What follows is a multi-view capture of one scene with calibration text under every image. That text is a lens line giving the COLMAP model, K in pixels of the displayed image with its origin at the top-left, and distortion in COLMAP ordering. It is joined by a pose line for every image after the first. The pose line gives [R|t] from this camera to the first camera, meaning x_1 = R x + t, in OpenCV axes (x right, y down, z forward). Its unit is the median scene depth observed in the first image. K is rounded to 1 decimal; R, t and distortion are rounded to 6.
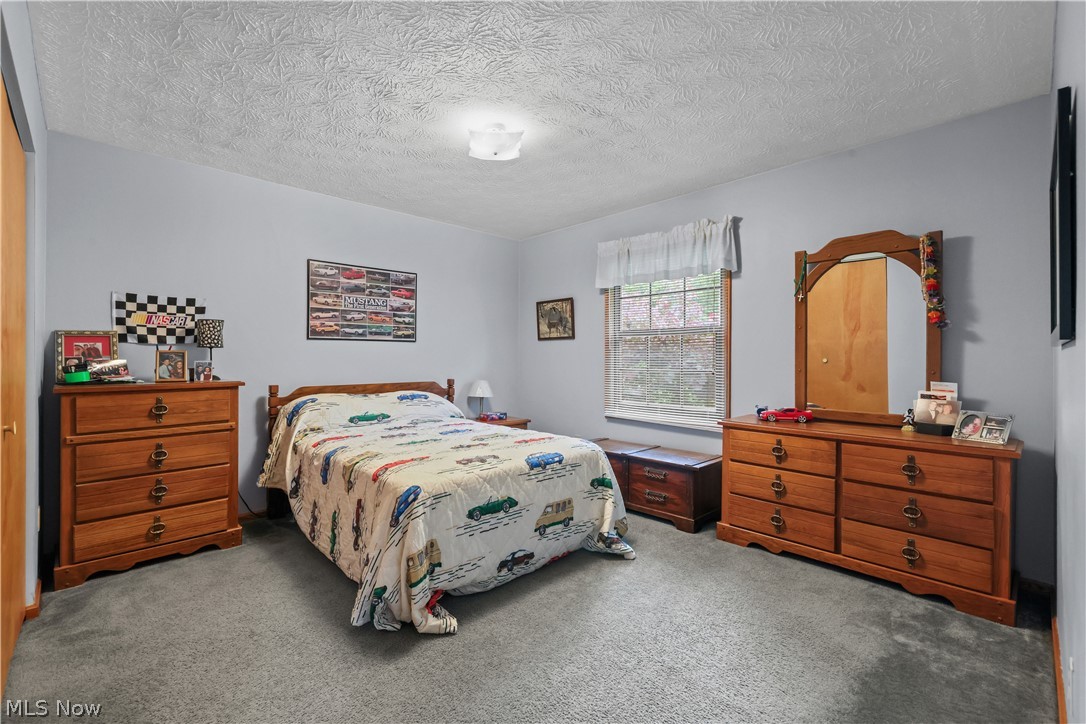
lens RADIAL K [[475.4, 0, 543.0], [0, 475.4, 362.0], [0, 0, 1]] dist [0.000745, 0.000052]
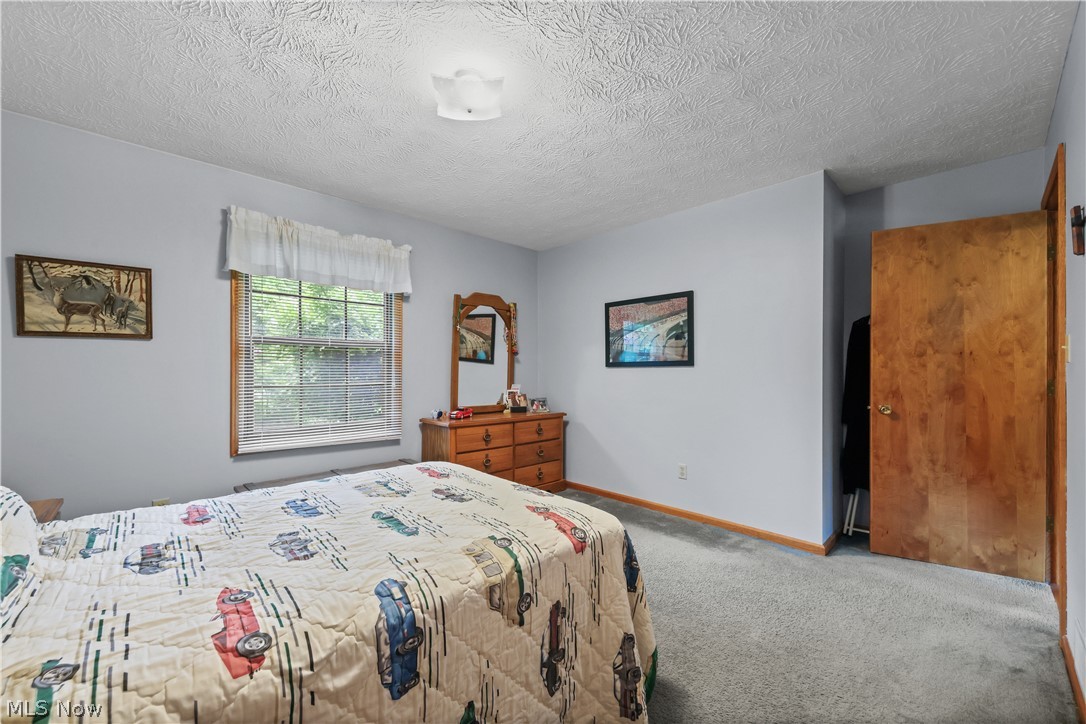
lens RADIAL K [[420.6, 0, 543.0], [0, 420.6, 362.0], [0, 0, 1]] dist [0.000953, 0.000046]
pose [[-0.010511, 0.010936, 0.999885, -0.465481], [0.001537, 0.999939, -0.010920, -0.014041], [-0.999944, 0.001422, -0.010527, 0.516564]]
